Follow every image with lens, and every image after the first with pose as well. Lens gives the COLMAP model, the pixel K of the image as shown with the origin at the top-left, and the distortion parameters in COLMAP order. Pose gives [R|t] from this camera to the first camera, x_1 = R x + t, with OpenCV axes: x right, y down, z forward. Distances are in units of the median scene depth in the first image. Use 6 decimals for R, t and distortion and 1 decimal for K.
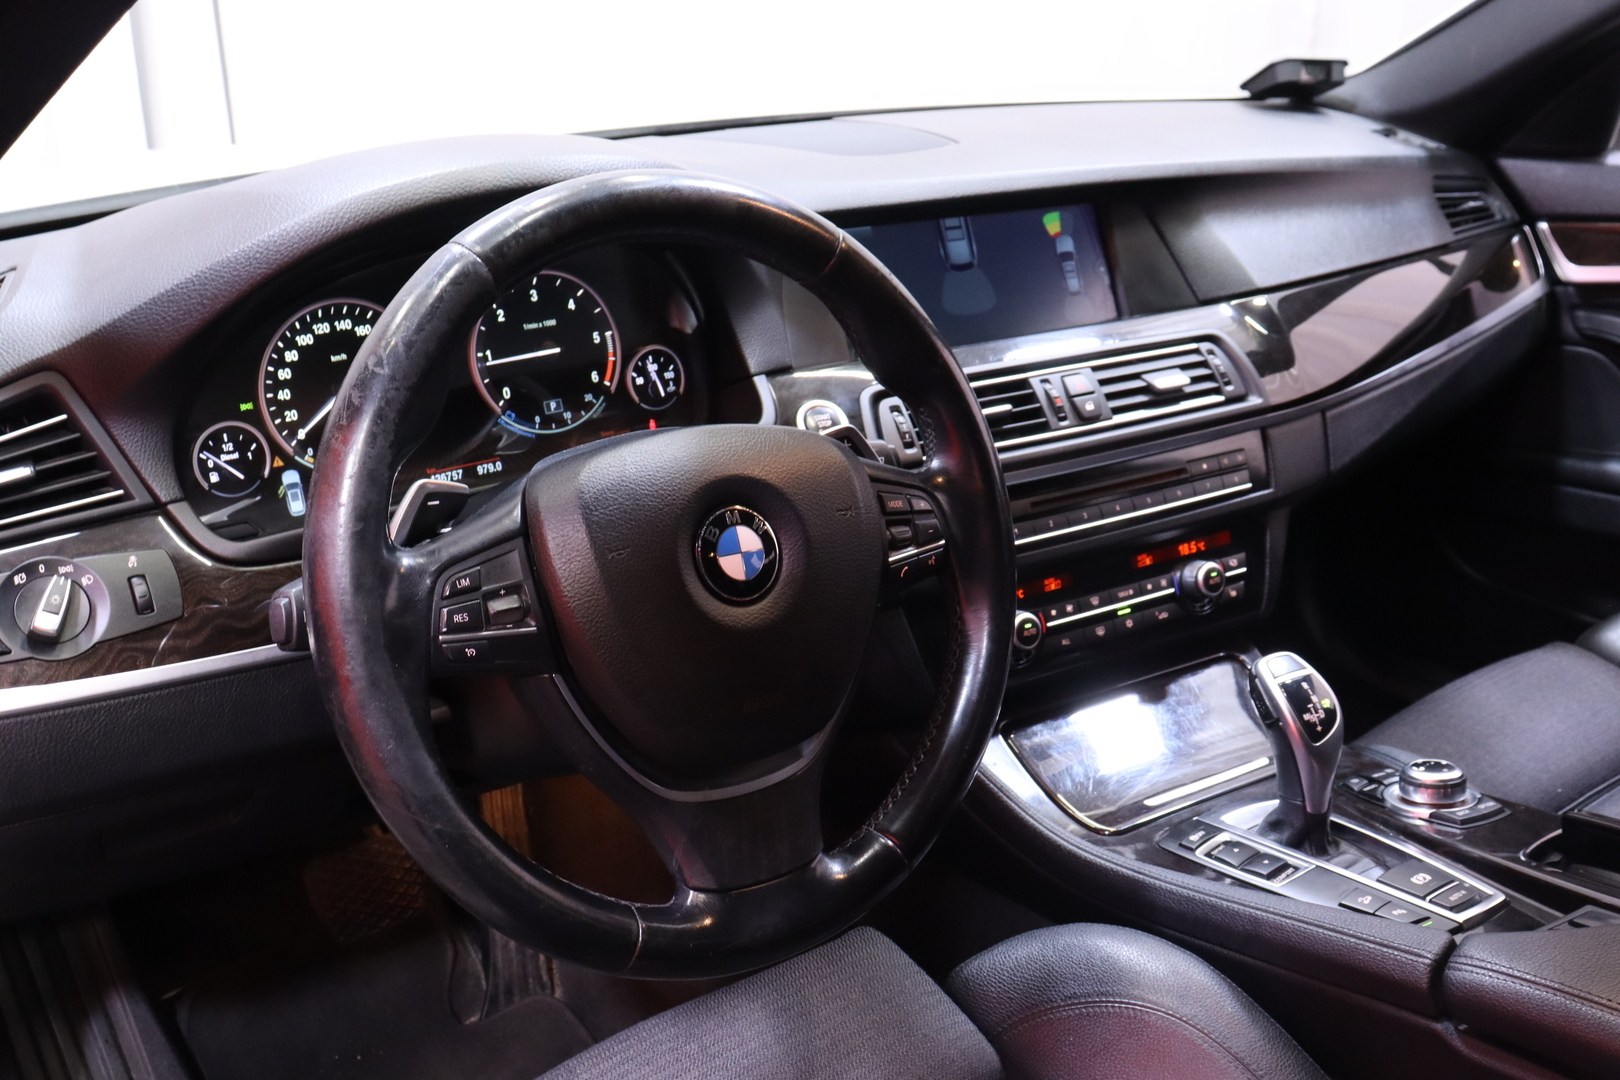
lens RADIAL K [[1561.0, 0, 806.9], [0, 1561.0, 533.4], [0, 0, 1]] dist [-0.078729, 0.000000]
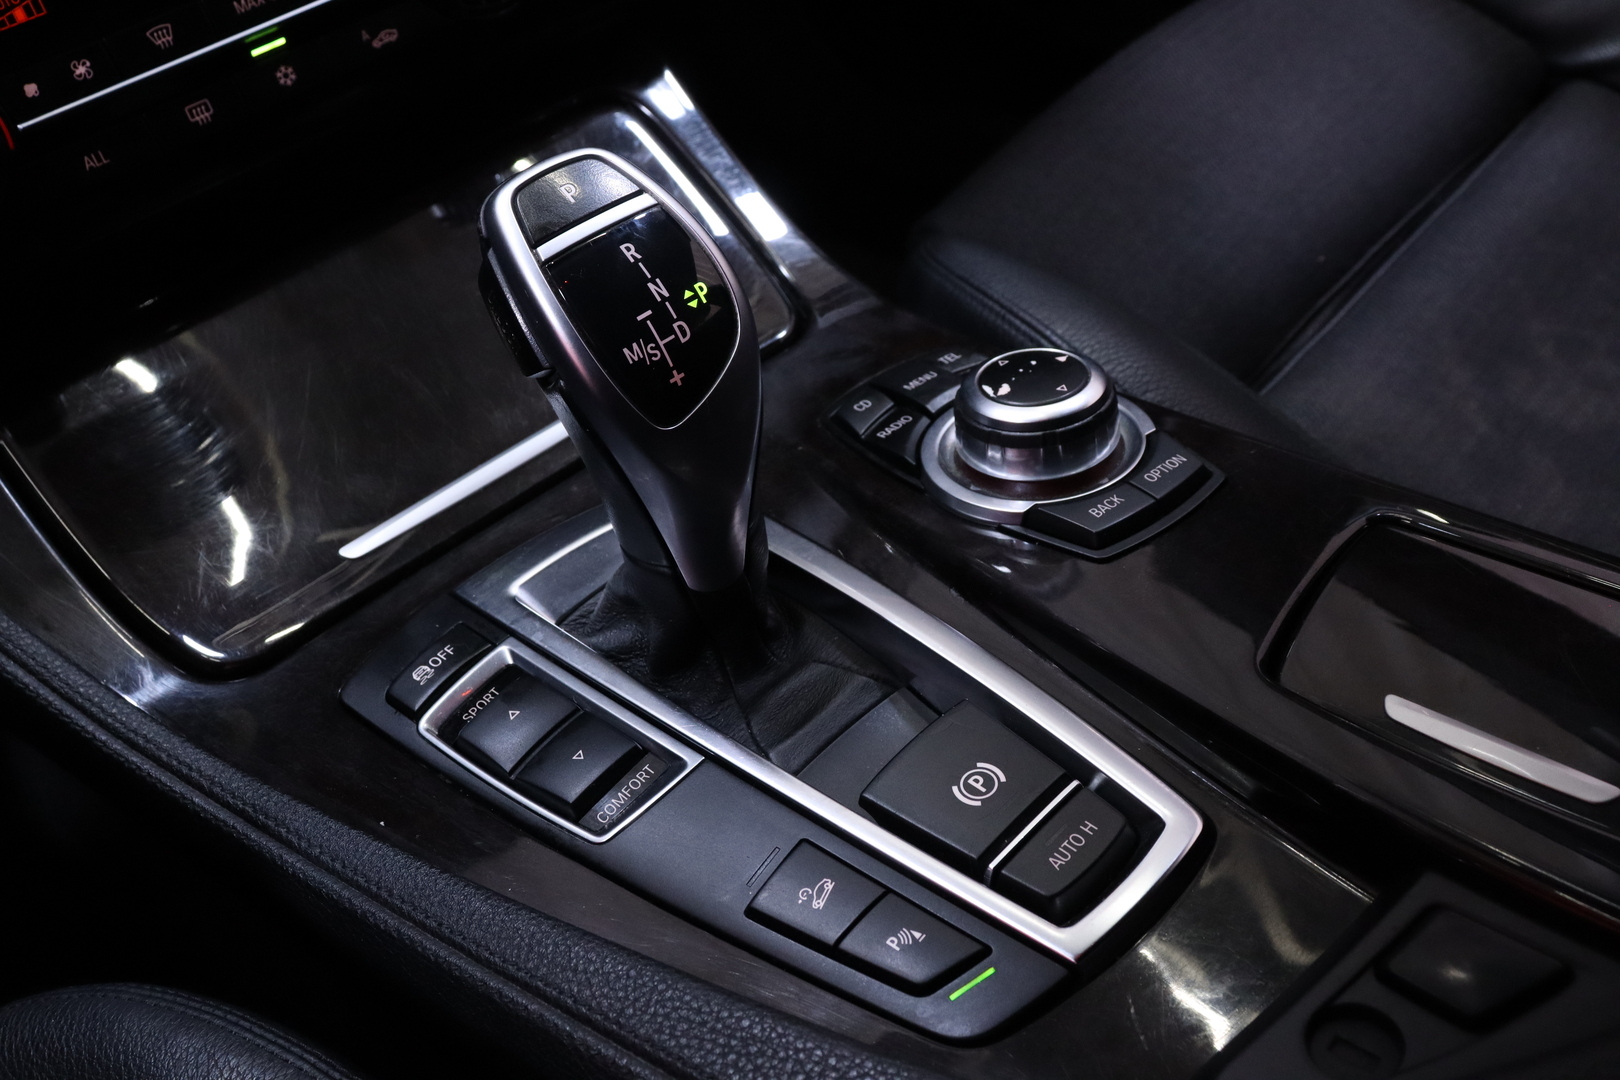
lens RADIAL K [[1592.0, 0, 810.8], [0, 1592.0, 555.7], [0, 0, 1]] dist [-0.079353, 0.000000]
pose [[0.976604, -0.176644, 0.122643, 0.289866], [0.109389, 0.899082, 0.423893, 0.014538], [-0.185145, -0.400560, 0.897370, 0.619841]]
